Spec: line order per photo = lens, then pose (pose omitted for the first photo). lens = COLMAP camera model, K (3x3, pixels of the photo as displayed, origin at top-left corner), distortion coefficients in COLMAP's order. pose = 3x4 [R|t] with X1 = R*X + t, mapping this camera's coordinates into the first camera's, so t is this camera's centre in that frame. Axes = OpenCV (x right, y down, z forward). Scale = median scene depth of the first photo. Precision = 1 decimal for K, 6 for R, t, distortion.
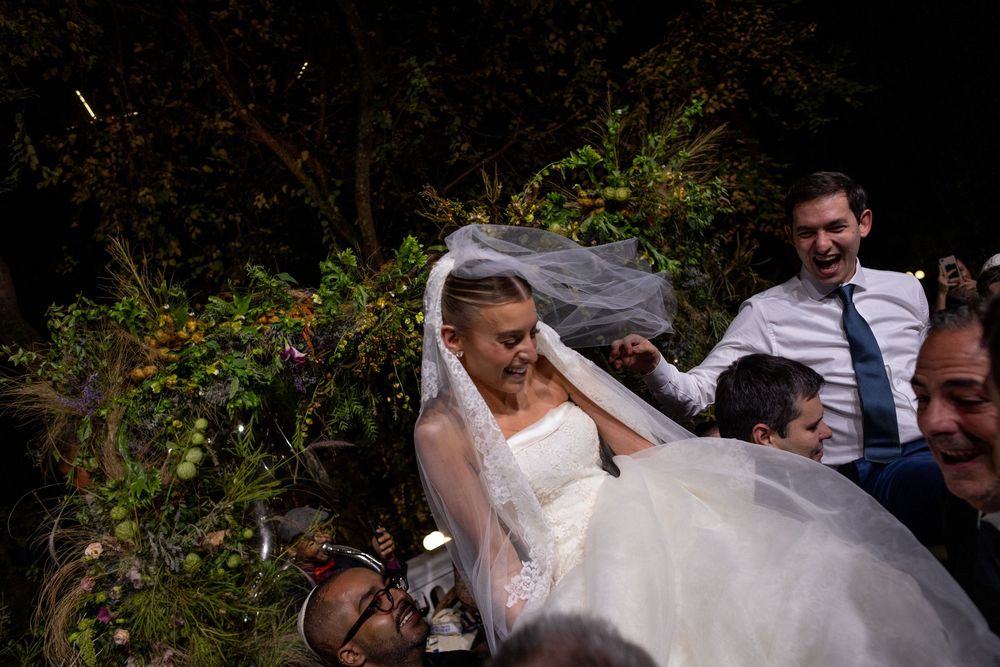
lens RADIAL K [[663.6, 0, 504.0], [0, 663.6, 337.7], [0, 0, 1]] dist [0.026302, -0.023715]
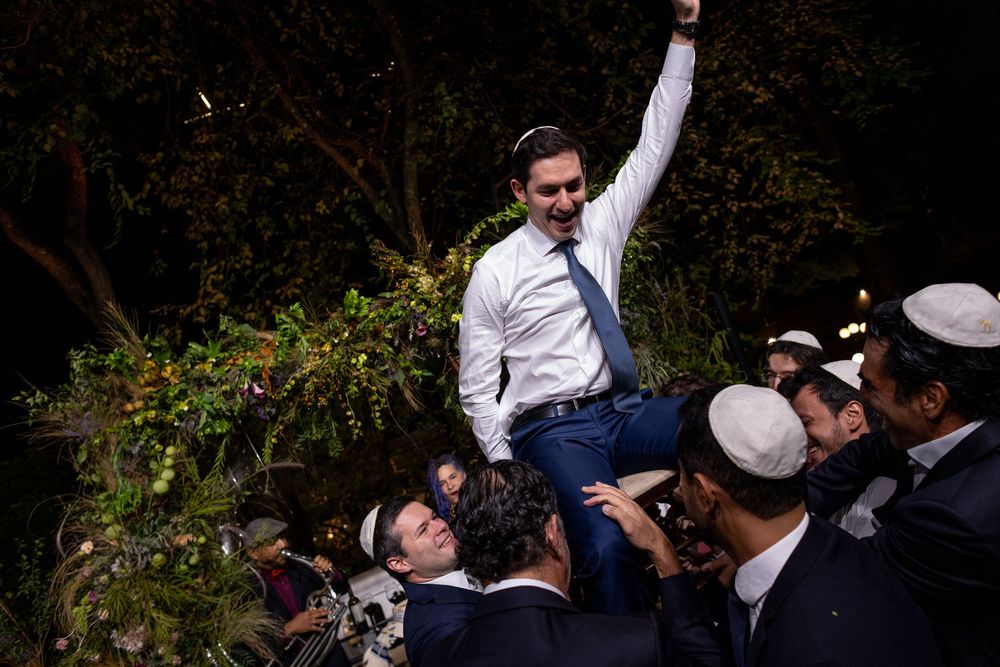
lens RADIAL K [[663.6, 0, 504.0], [0, 663.6, 337.7], [0, 0, 1]] dist [0.026302, -0.023715]
pose [[0.987471, 0.014807, -0.157107, 0.316323], [-0.007406, 0.998839, 0.047591, -0.129686], [0.157629, -0.045831, 0.986434, -0.119727]]
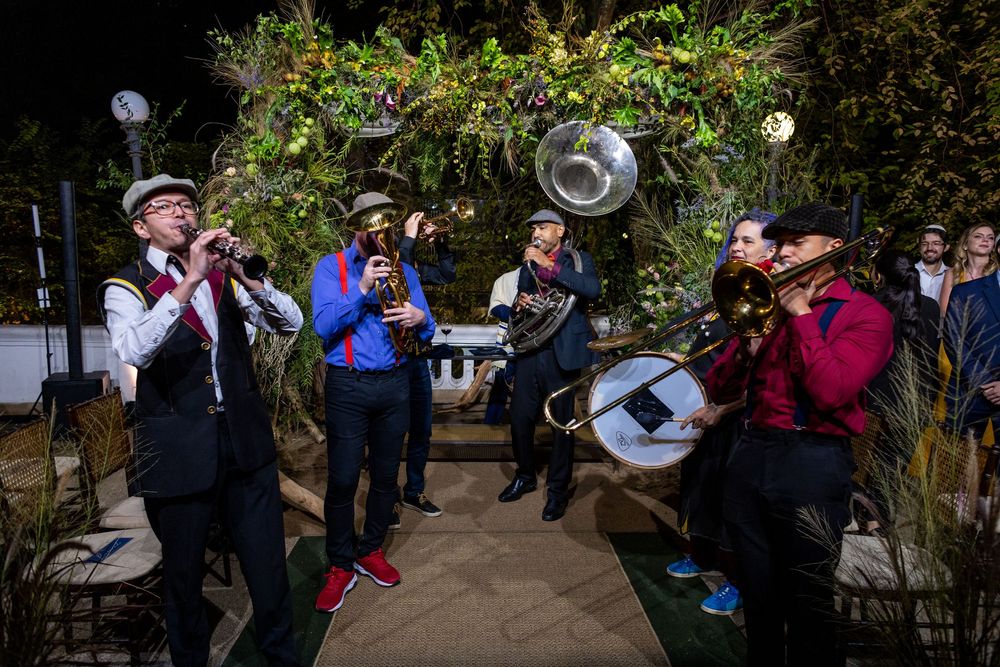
lens RADIAL K [[663.6, 0, 504.0], [0, 663.6, 337.7], [0, 0, 1]] dist [0.026302, -0.023715]
pose [[0.860845, 0.416180, -0.292815, 0.504168], [-0.334270, 0.896343, 0.291261, -0.017813], [0.383679, -0.152851, 0.910729, -0.254647]]
